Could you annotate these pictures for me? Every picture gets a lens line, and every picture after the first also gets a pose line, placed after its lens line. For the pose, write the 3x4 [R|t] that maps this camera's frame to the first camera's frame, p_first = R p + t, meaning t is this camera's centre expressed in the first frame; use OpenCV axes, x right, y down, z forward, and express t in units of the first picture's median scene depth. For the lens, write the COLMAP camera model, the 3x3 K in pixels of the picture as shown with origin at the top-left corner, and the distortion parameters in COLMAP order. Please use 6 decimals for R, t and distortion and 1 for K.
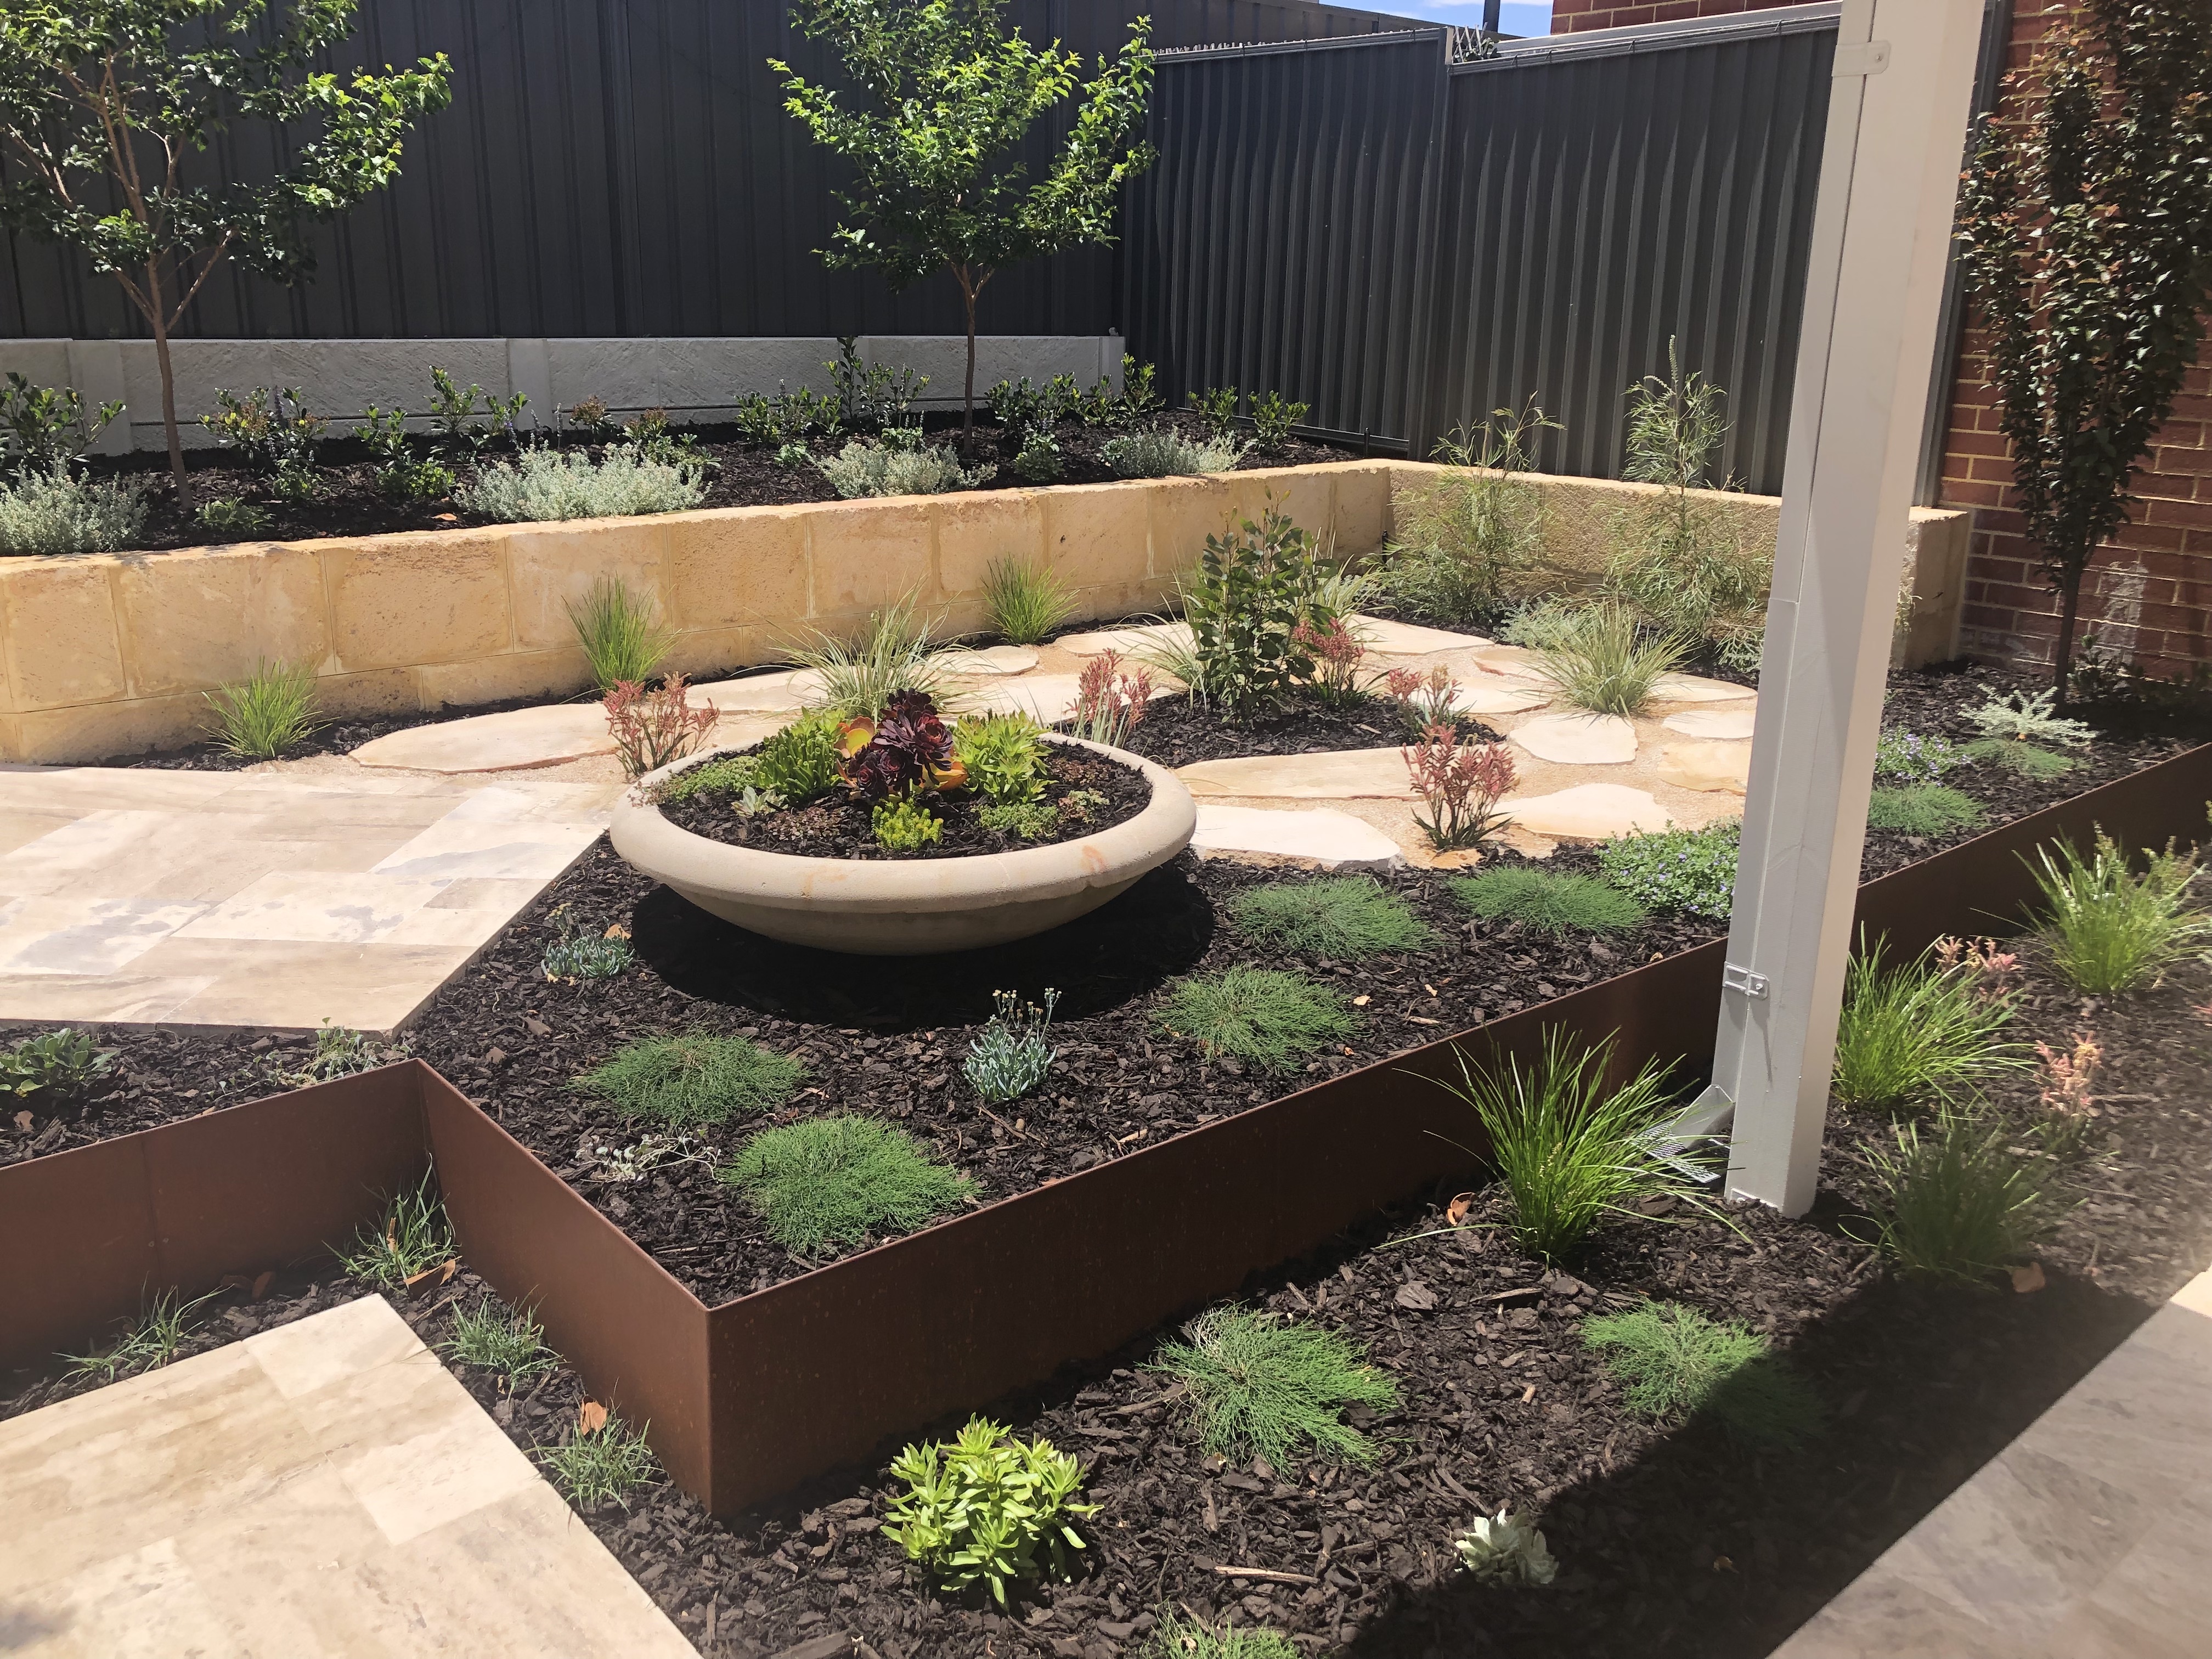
lens RADIAL K [[1804.4, 0, 1106.0], [0, 1804.4, 829.5], [0, 0, 1]] dist [0.047614, -0.057707]
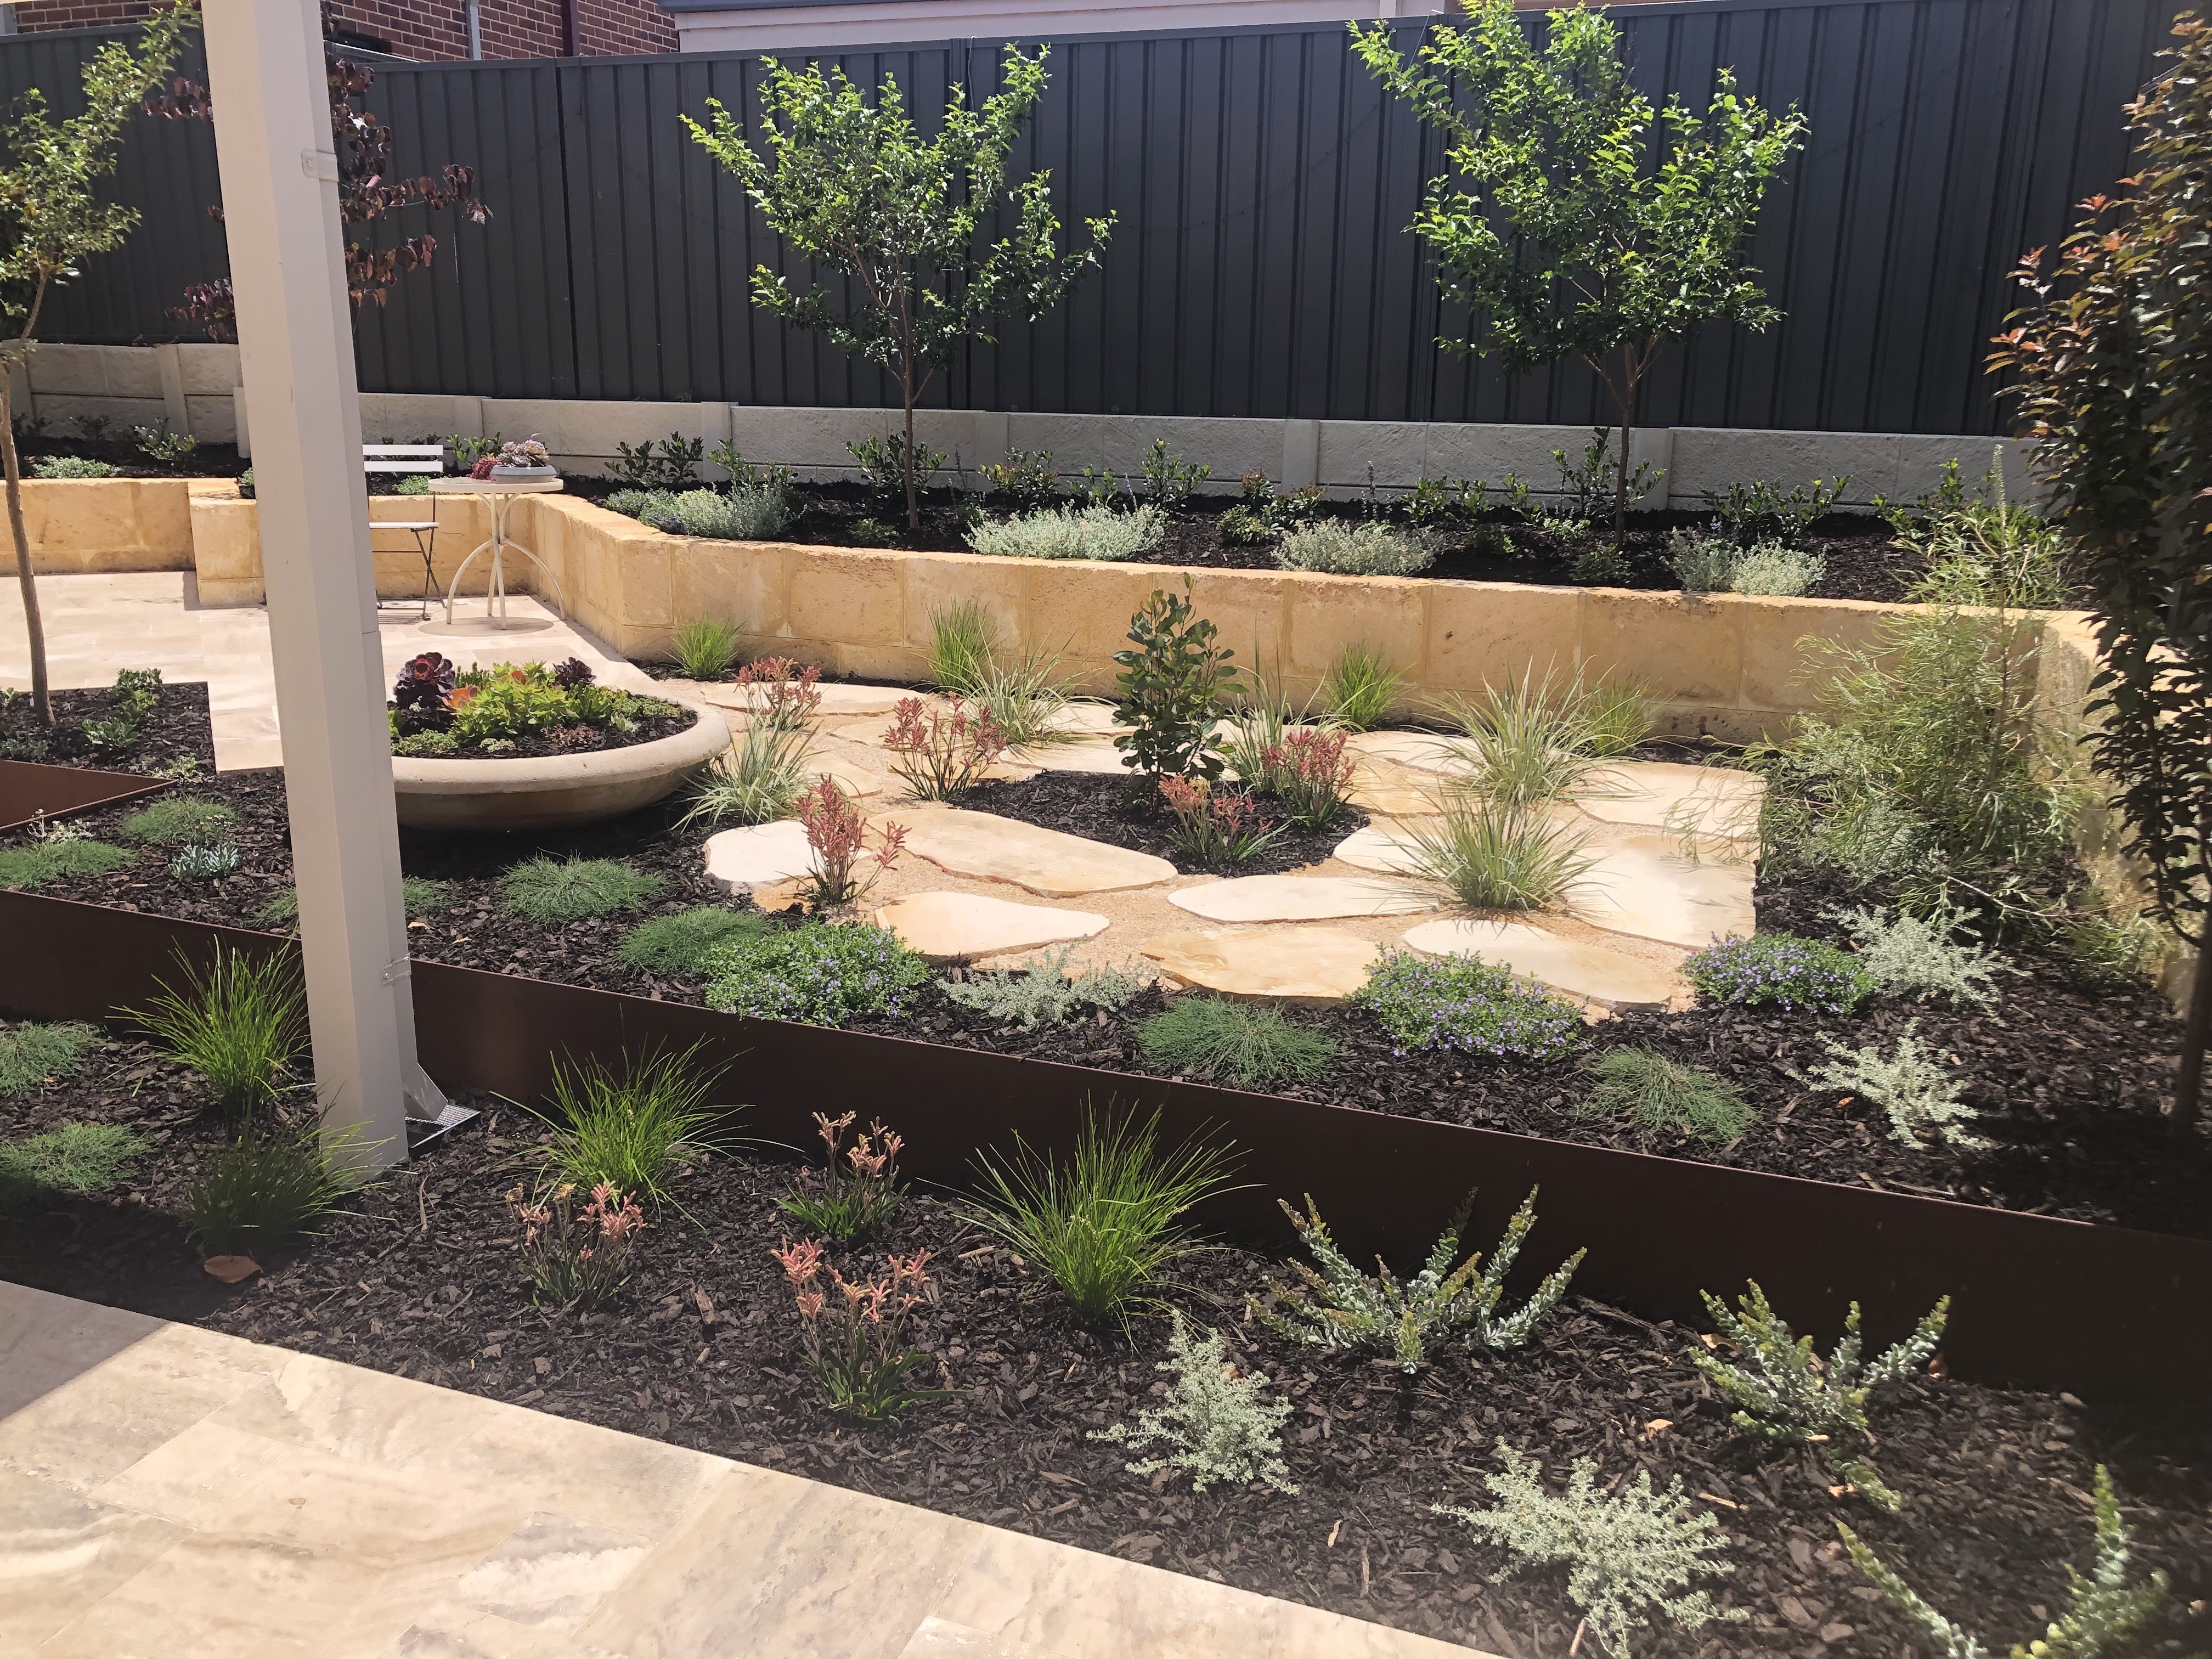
lens RADIAL K [[1963.0, 0, 1177.7], [0, 1963.0, 892.3], [0, 0, 1]] dist [0.183677, -0.772282]
pose [[0.475017, 0.225986, -0.850464, 1.149899], [-0.259899, 0.959377, 0.109763, -0.148014], [0.840721, 0.168895, 0.514454, 0.501616]]
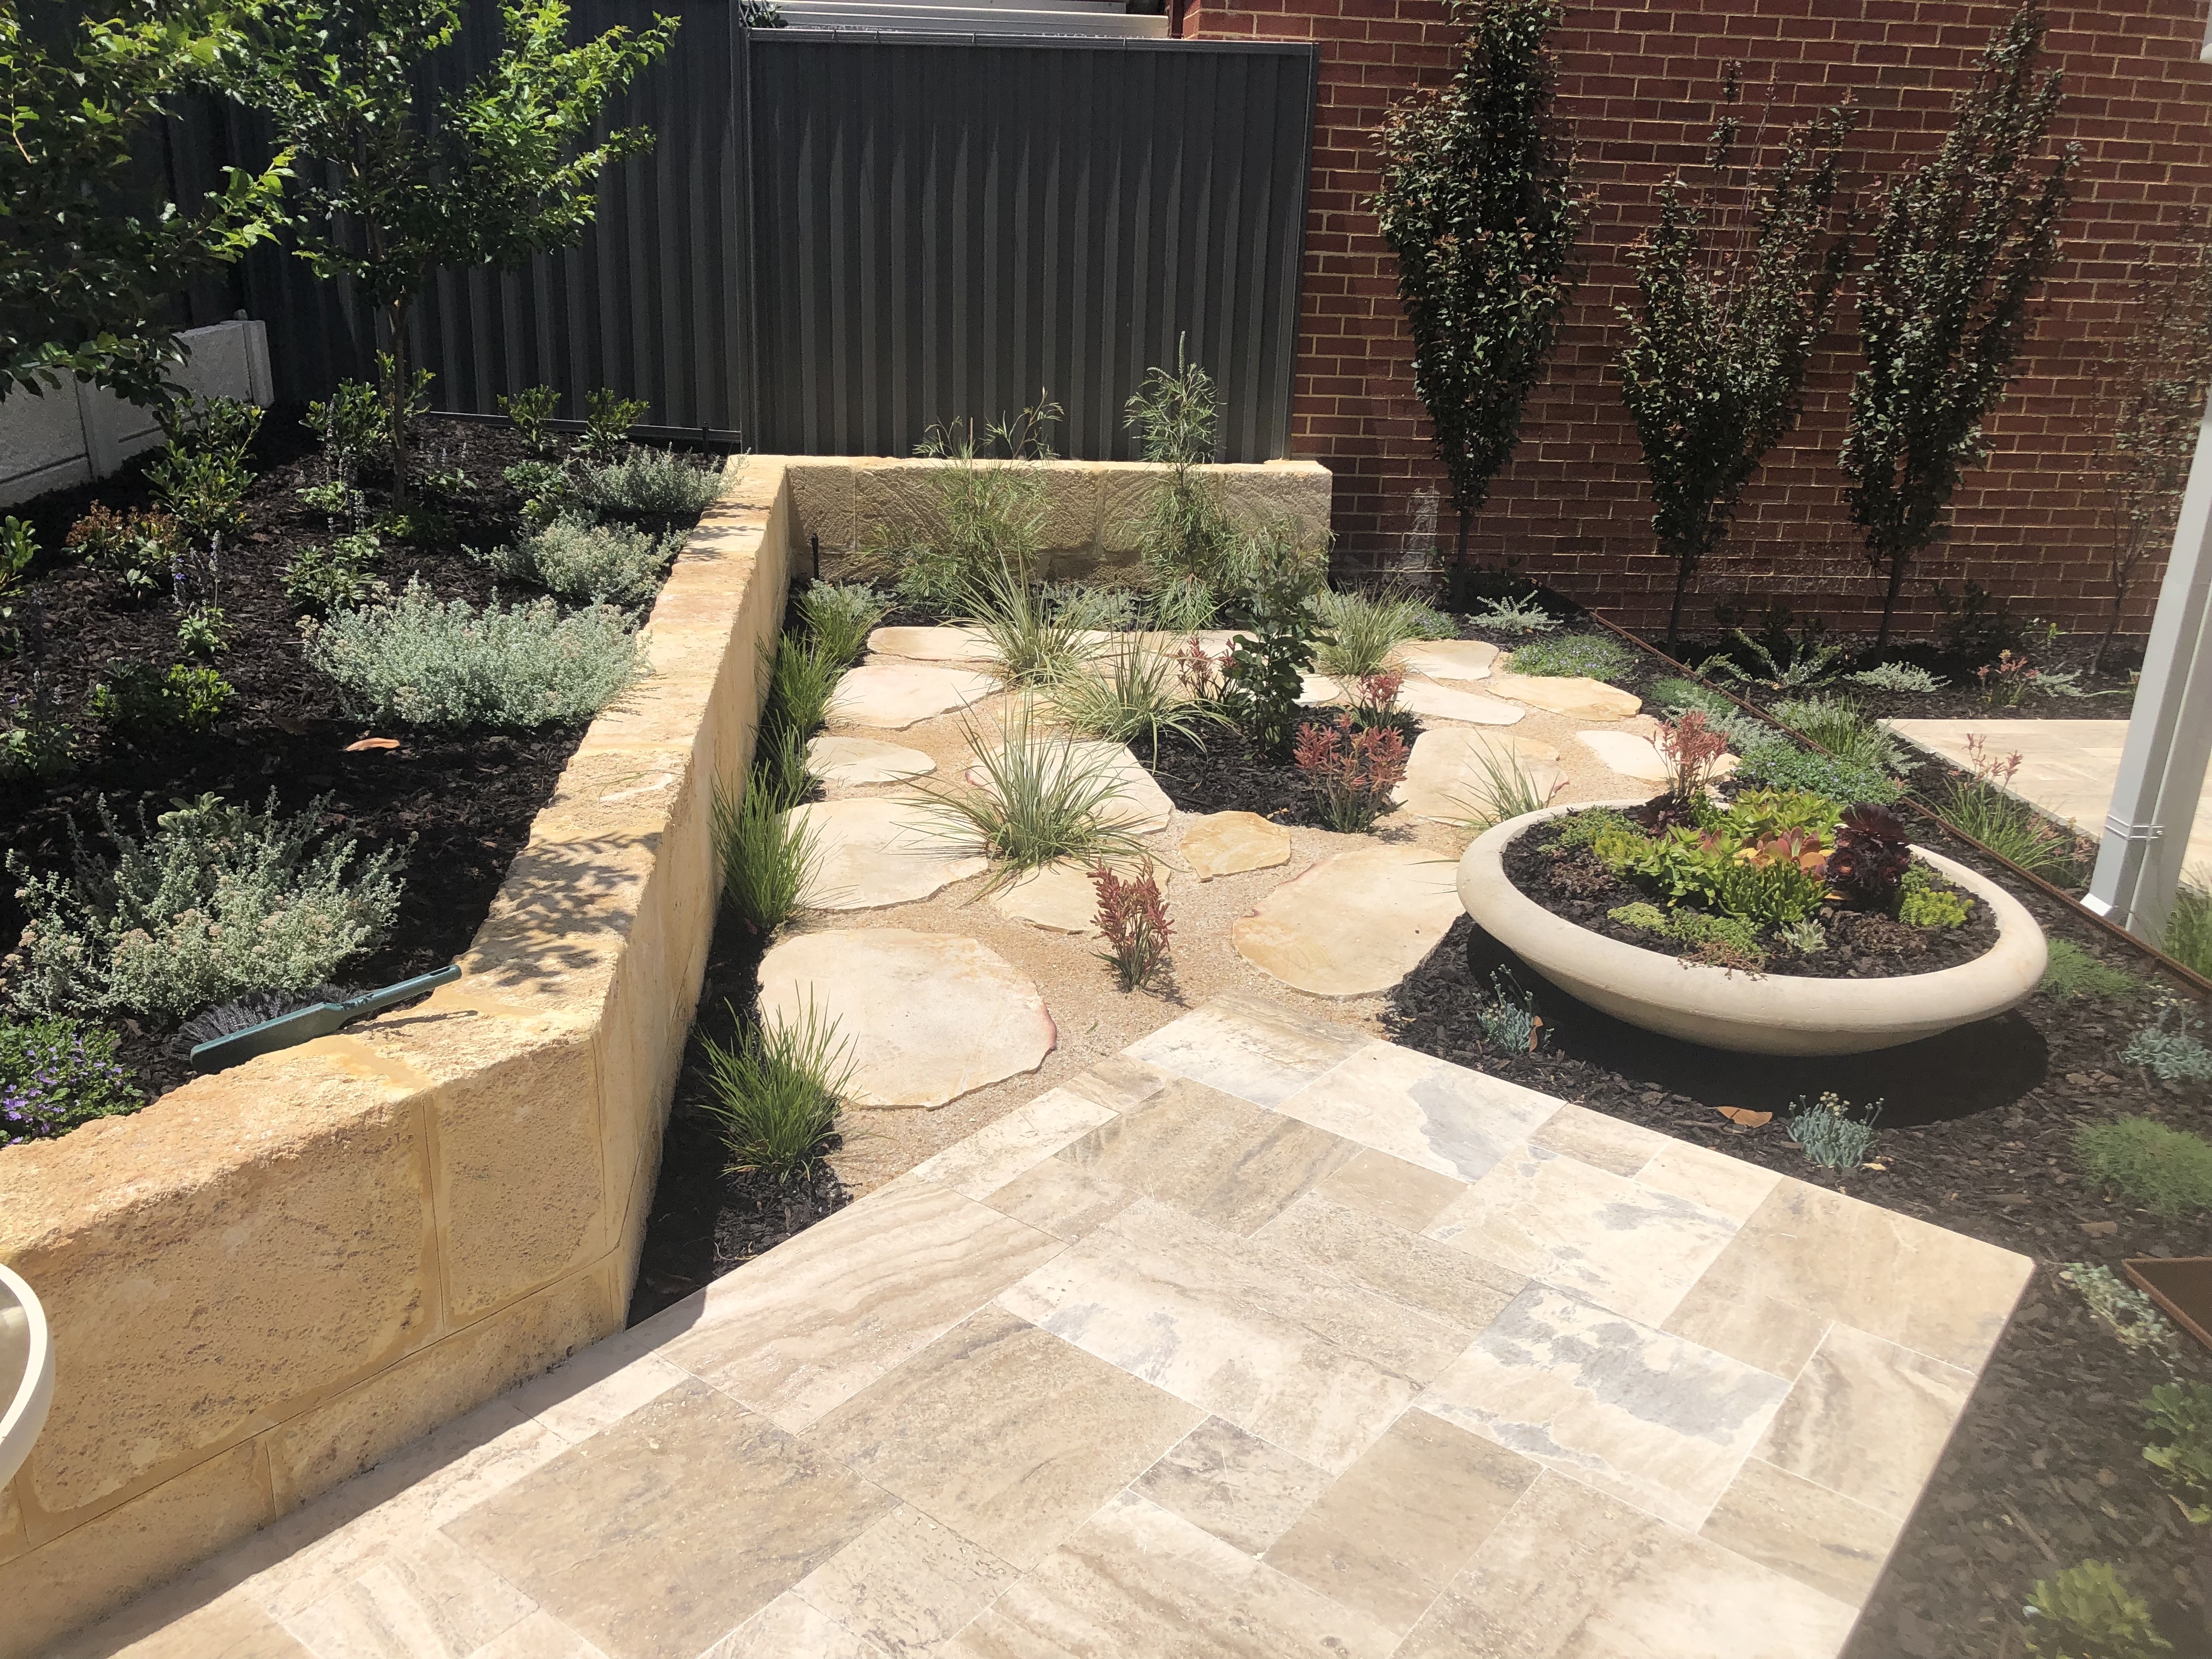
lens RADIAL K [[1792.0, 0, 1090.3], [0, 1792.0, 854.8], [0, 0, 1]] dist [0.022230, -0.012874]
pose [[0.574647, -0.280033, 0.769001, -0.827679], [0.211392, 0.958540, 0.191088, -0.234626], [-0.790629, 0.052753, 0.610019, 0.487935]]
